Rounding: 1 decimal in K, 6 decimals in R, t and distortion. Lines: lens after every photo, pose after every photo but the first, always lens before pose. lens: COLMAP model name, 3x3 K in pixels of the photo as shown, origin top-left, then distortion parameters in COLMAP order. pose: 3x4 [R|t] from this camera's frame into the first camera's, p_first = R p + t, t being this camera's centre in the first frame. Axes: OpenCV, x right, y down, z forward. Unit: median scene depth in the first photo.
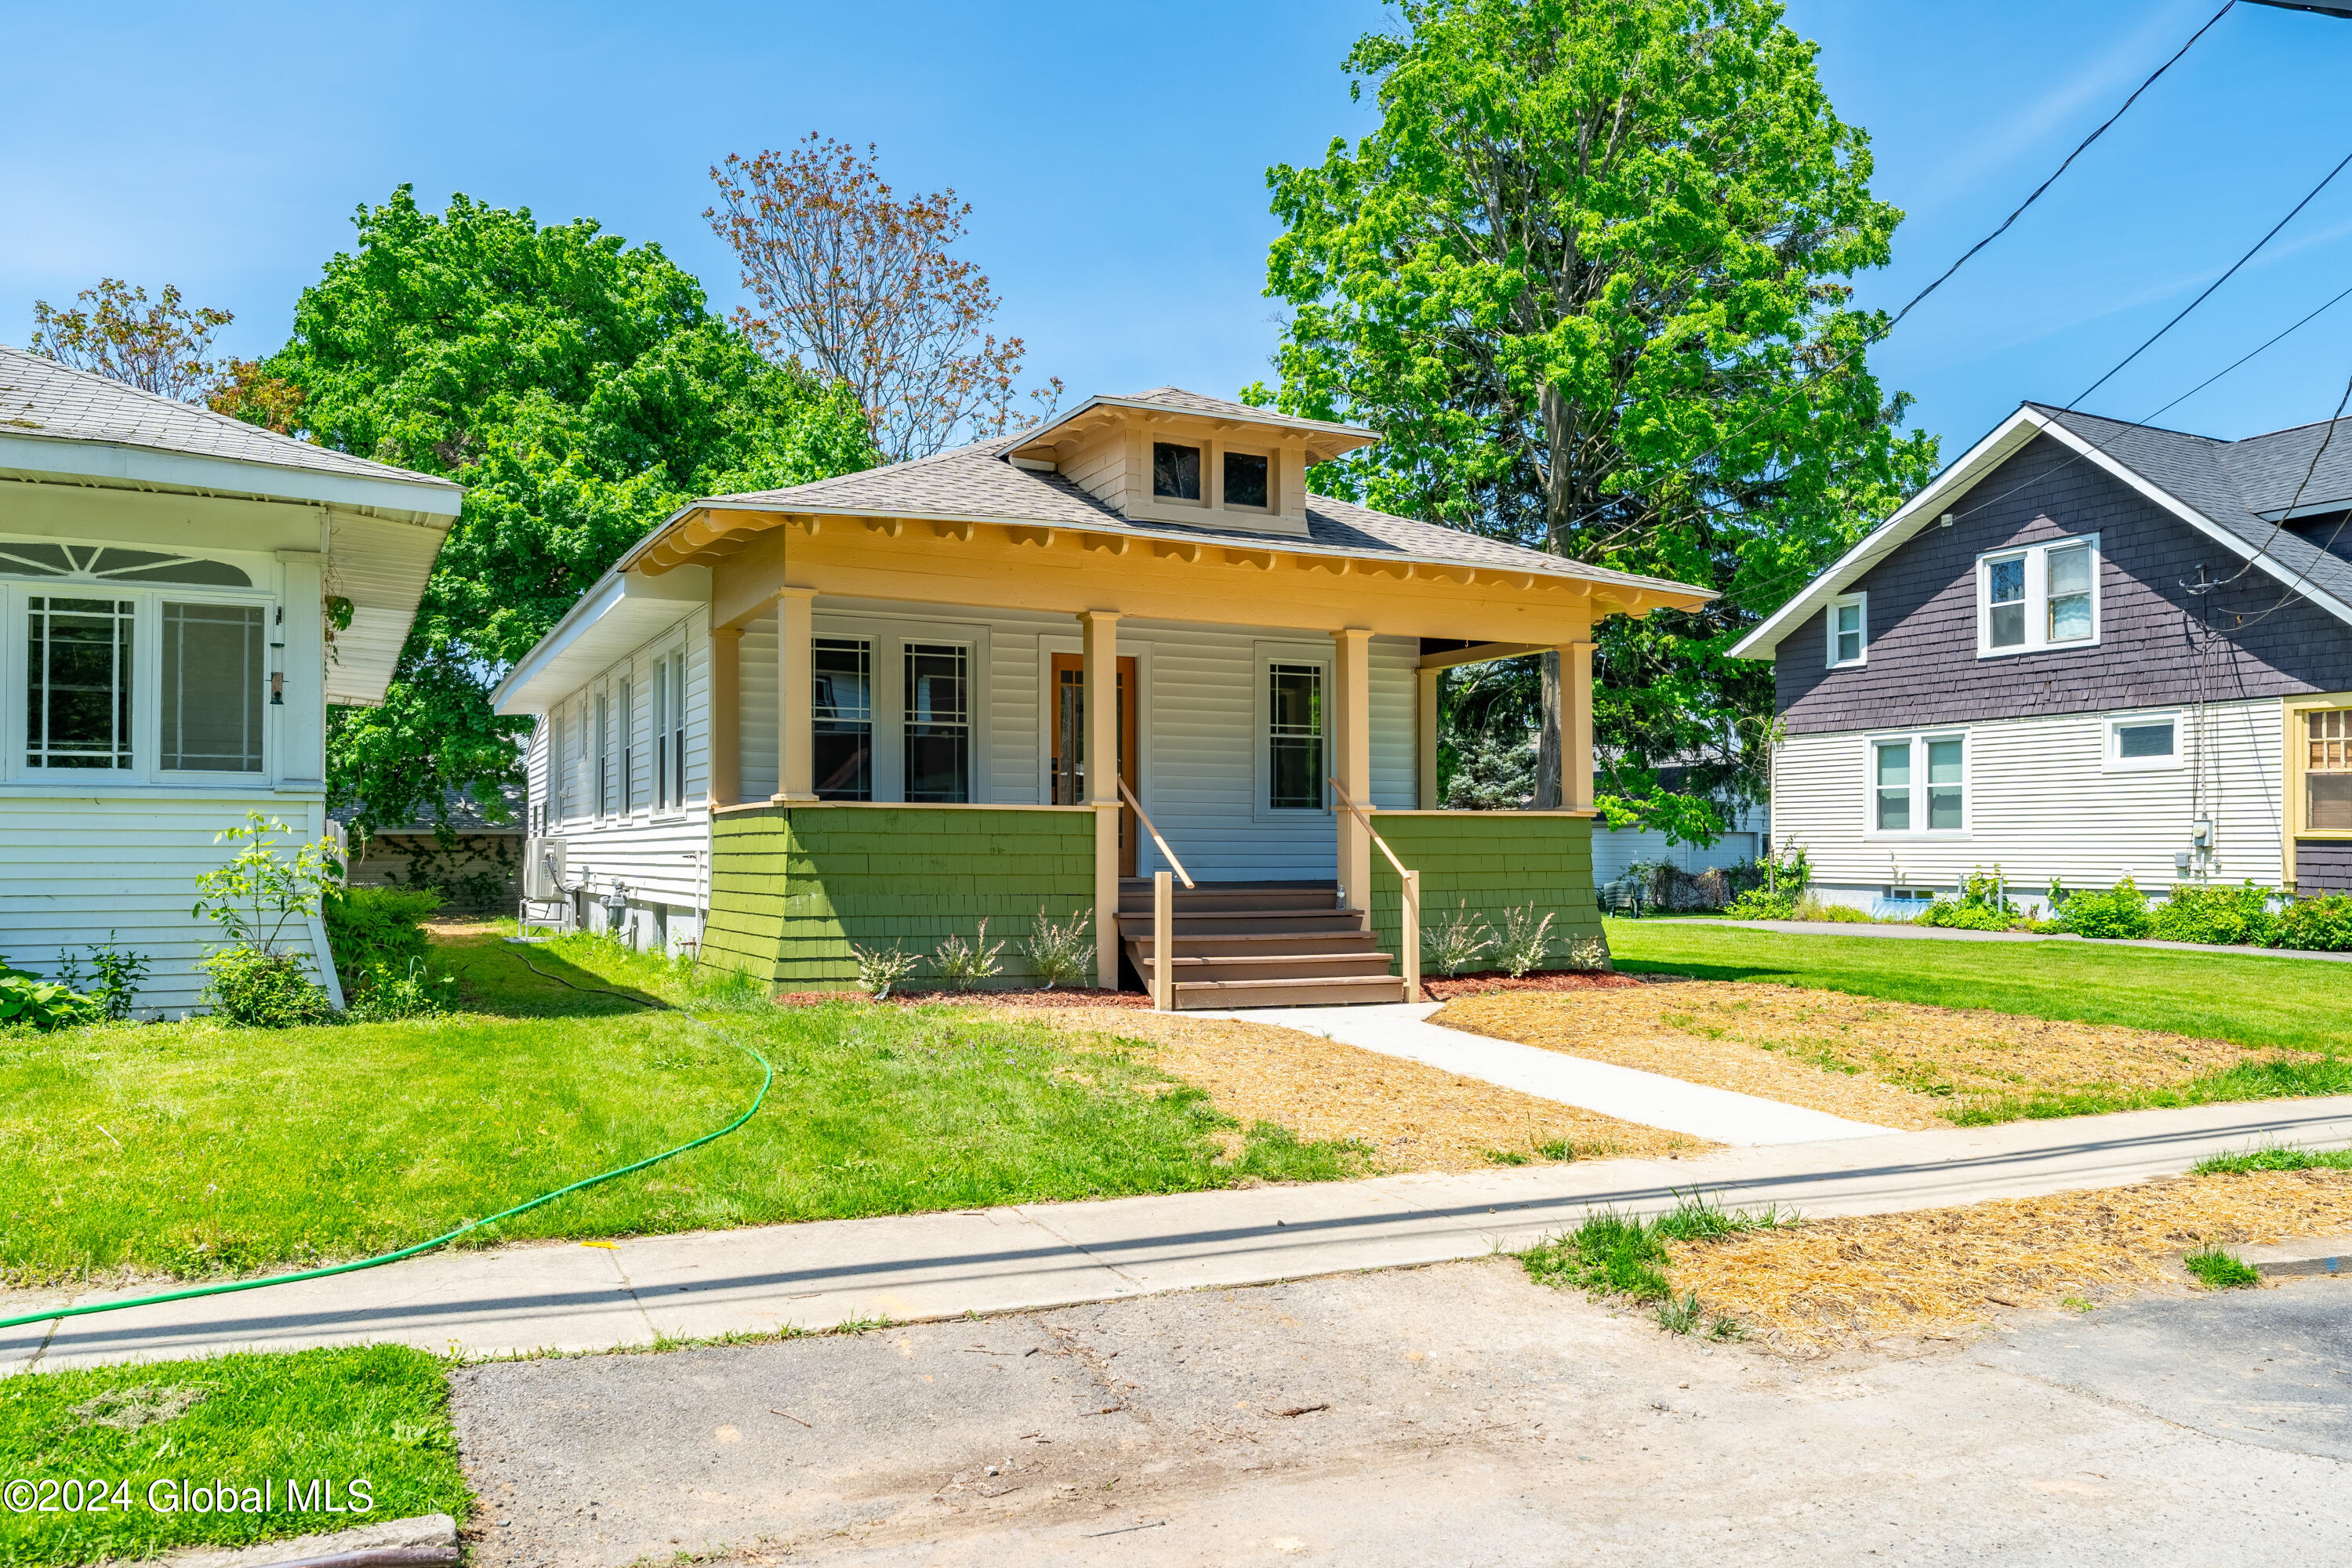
lens RADIAL K [[1653.4, 0, 1173.8], [0, 1653.4, 799.2], [0, 0, 1]] dist [0.001492, 0.000399]
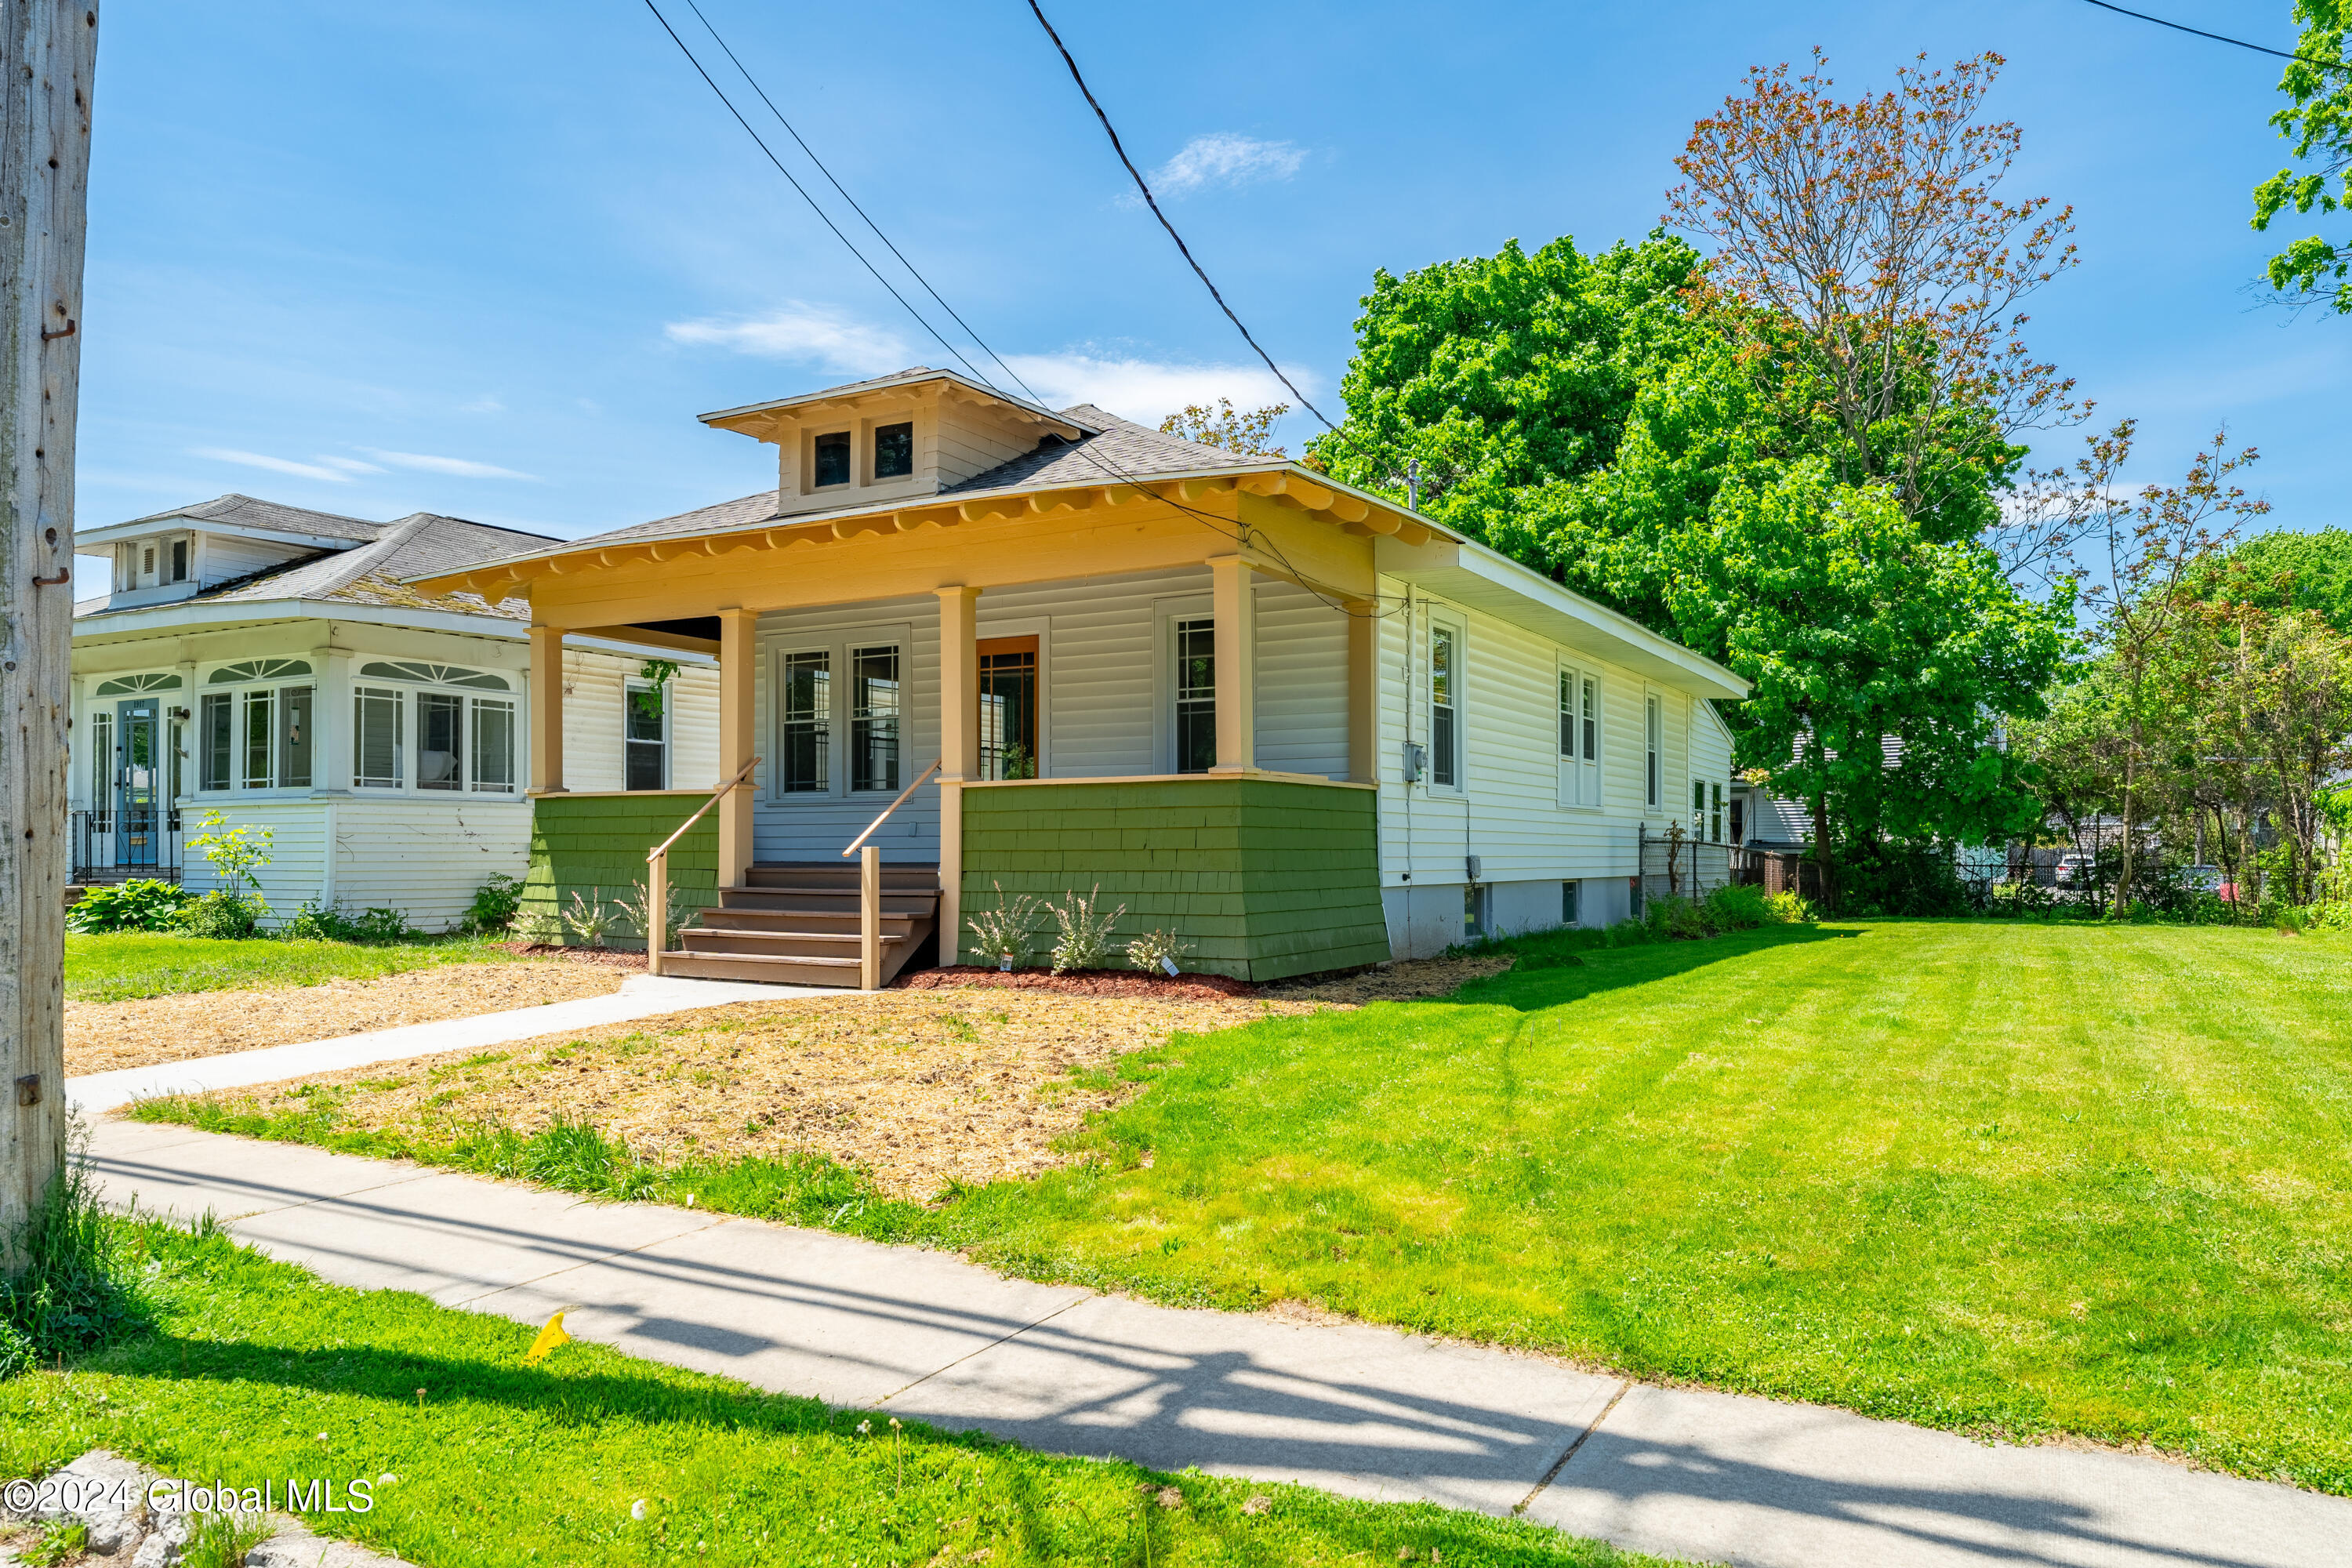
lens RADIAL K [[1653.4, 0, 1174.7], [0, 1653.4, 780.5], [0, 0, 1]] dist [0.001492, 0.000399]
pose [[0.552452, -0.041448, -0.832514, 0.960571], [0.026190, 0.999133, -0.032364, 0.039579], [0.833133, -0.003924, 0.553058, 0.606617]]
